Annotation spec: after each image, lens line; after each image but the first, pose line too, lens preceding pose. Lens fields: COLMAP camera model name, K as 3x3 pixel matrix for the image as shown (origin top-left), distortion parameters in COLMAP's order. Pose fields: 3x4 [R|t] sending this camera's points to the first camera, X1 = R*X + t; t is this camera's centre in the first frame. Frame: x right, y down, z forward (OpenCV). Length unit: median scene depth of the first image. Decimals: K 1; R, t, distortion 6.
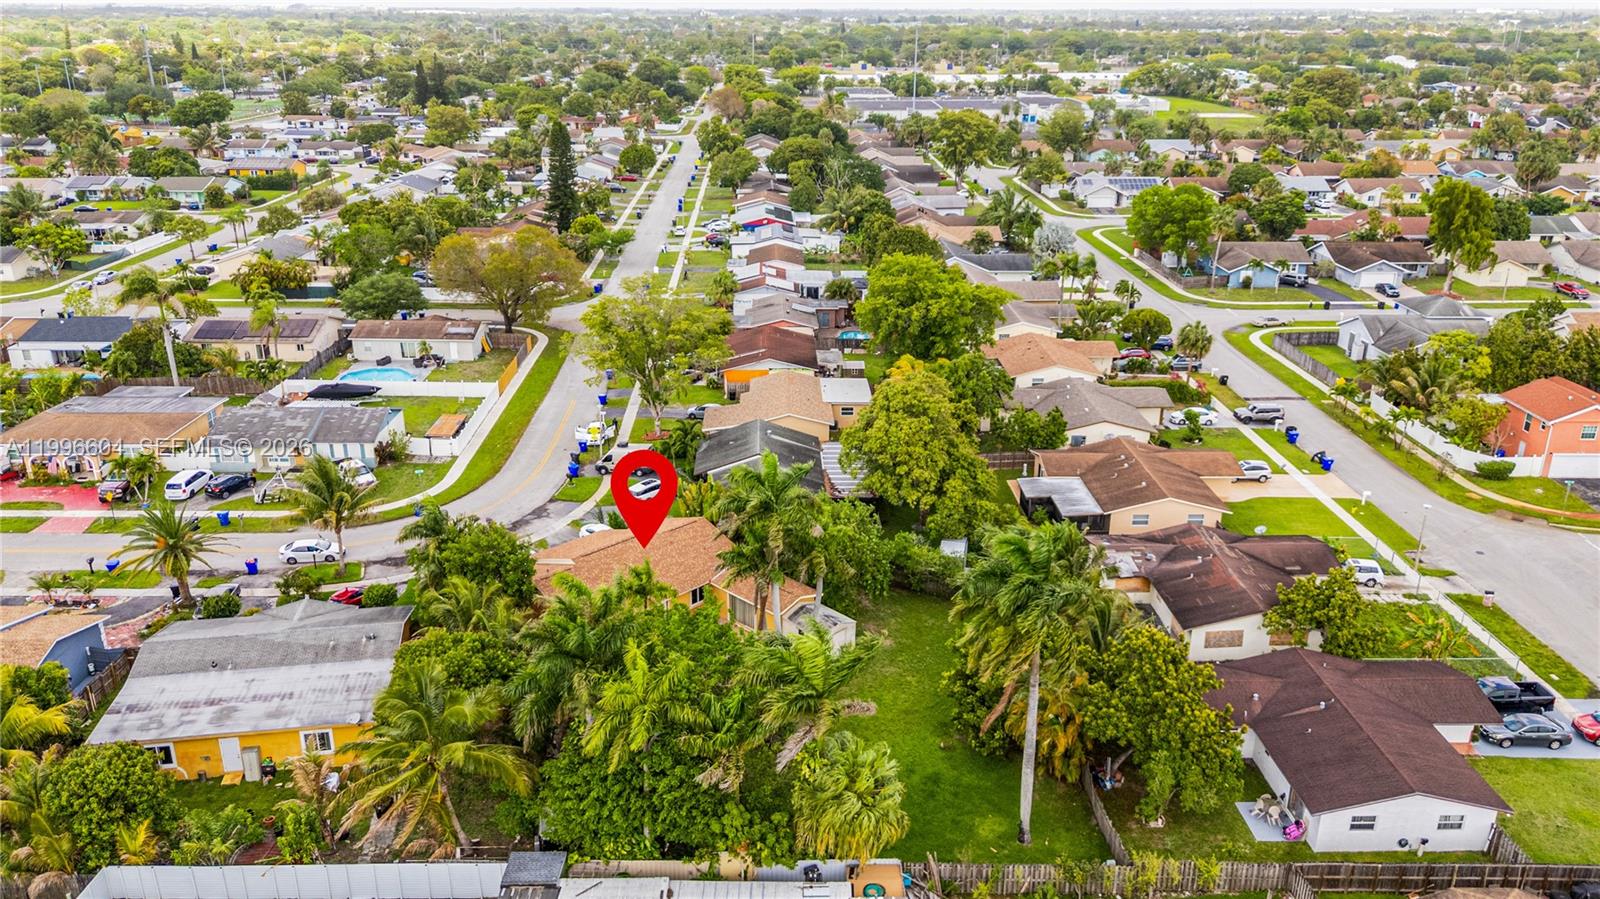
lens RADIAL K [[1175.6, 0, 797.7], [0, 1175.6, 435.2], [0, 0, 1]] dist [0.057637, -0.046252]
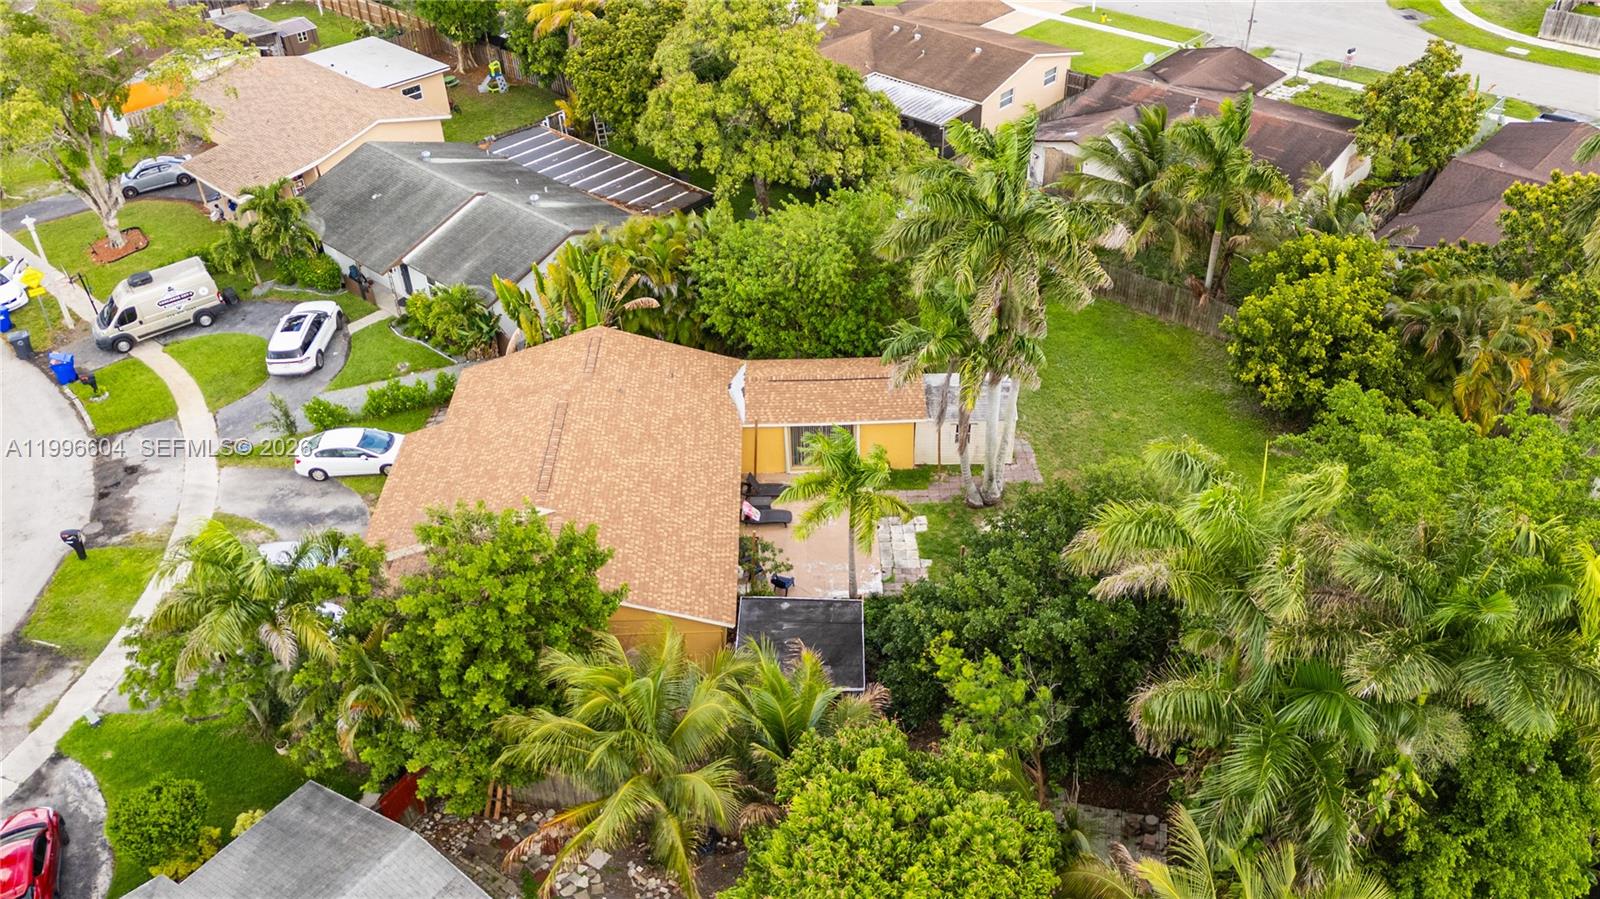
lens RADIAL K [[1289.3, 0, 810.7], [0, 1289.3, 448.8], [0, 0, 1]] dist [0.043444, -0.001827]
pose [[0.694493, -0.444096, 0.566091, -0.348017], [0.269762, 0.890108, 0.367337, -0.062775], [-0.667015, -0.102403, 0.737974, 0.489257]]
